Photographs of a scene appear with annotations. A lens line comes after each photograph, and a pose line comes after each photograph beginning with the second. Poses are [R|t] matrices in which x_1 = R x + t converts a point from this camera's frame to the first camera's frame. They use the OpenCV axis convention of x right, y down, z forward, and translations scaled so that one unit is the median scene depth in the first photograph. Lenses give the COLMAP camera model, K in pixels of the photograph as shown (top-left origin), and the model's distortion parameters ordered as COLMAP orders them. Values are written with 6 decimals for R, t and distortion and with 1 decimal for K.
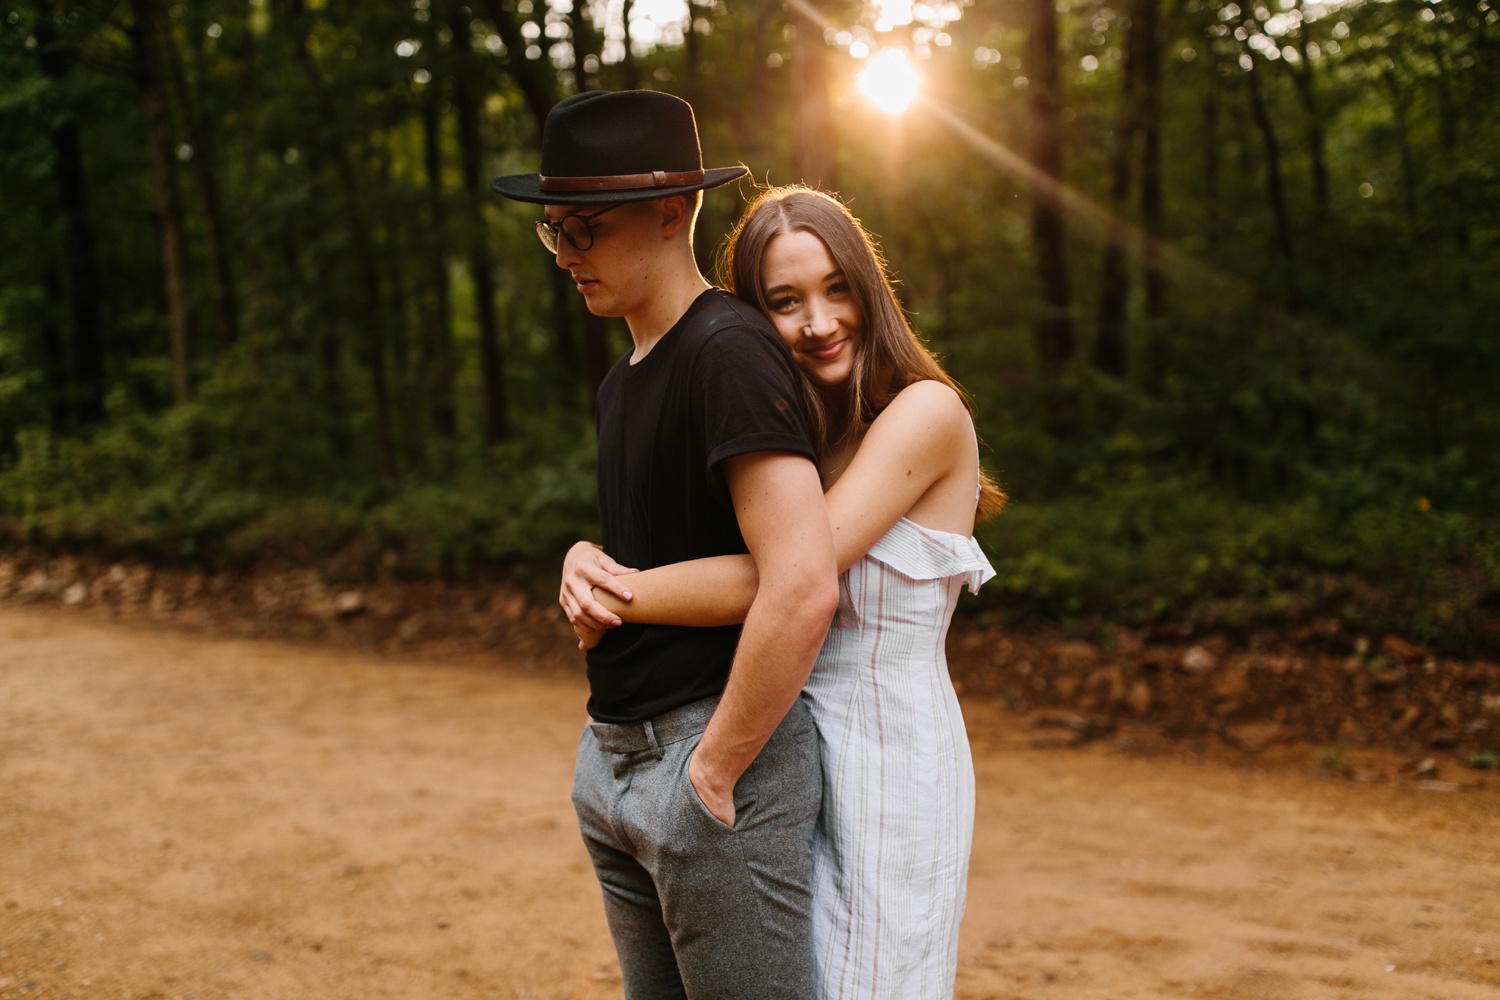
lens RADIAL K [[1418.0, 0, 753.5], [0, 1418.0, 497.4], [0, 0, 1]] dist [0.109527, -0.165250]
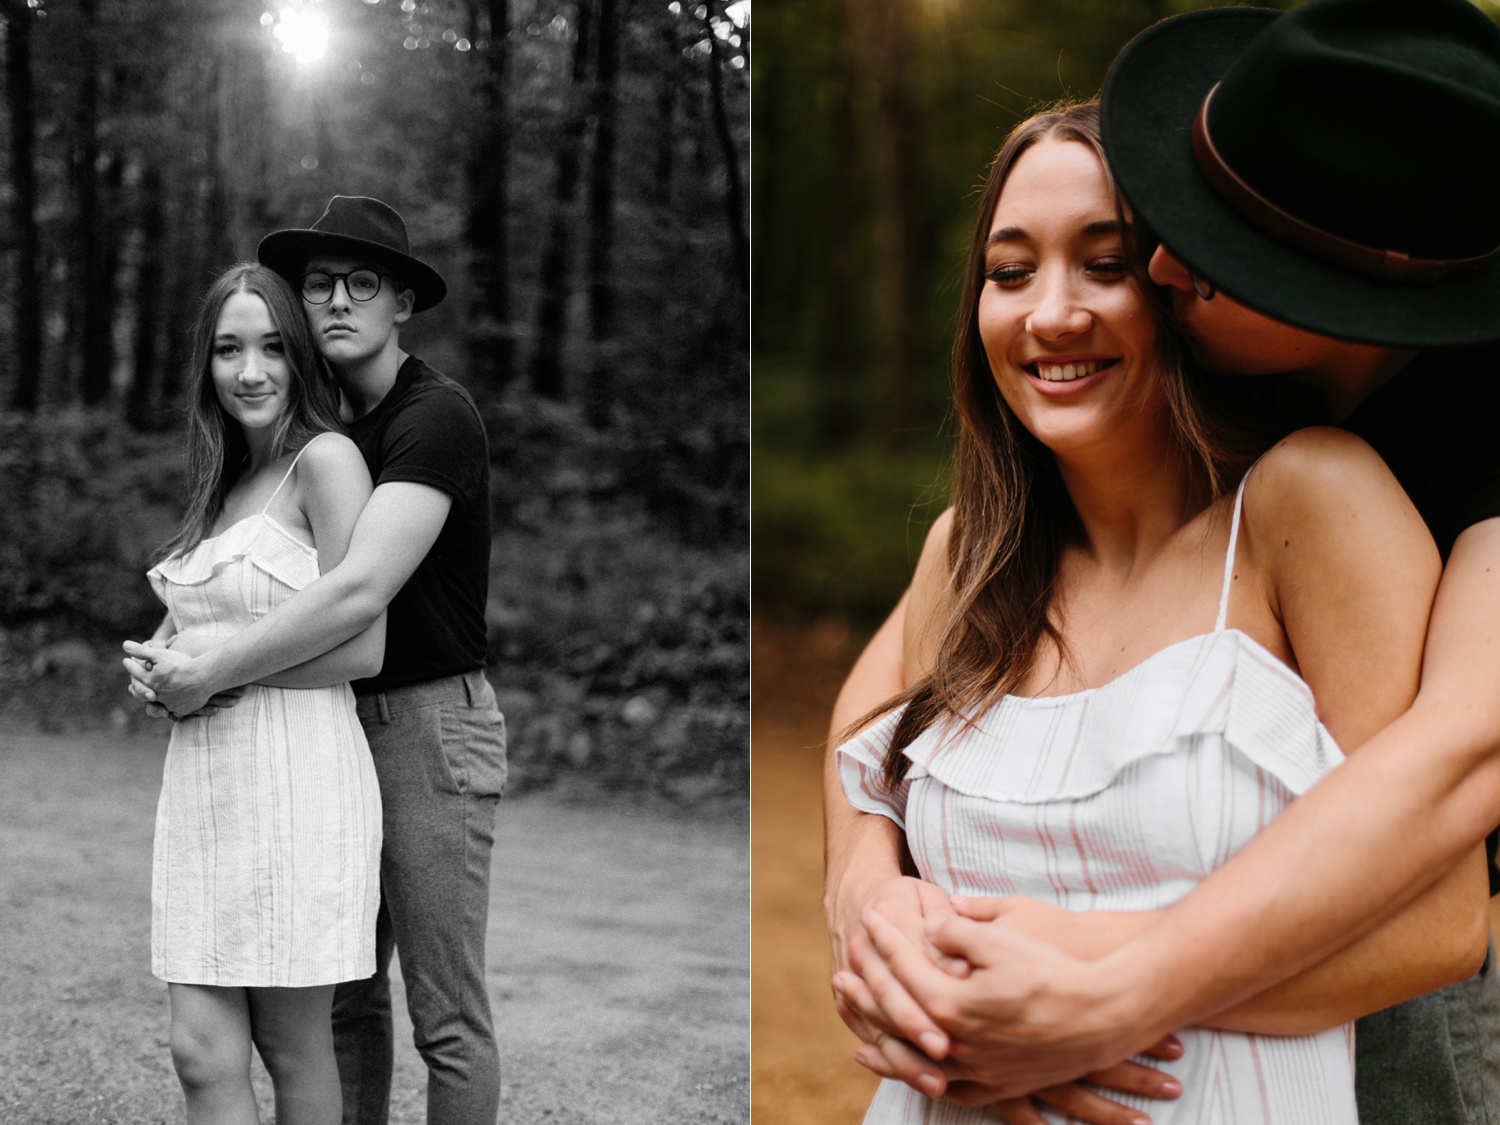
lens RADIAL K [[1723.7, 0, 357.5], [0, 1723.7, 557.0], [0, 0, 1]] dist [0.054075, -0.016268]
pose [[0.988476, 0.040274, 0.145920, -0.046495], [-0.043169, 0.998928, 0.016721, -0.000767], [-0.145090, -0.022828, 0.989155, -0.107459]]
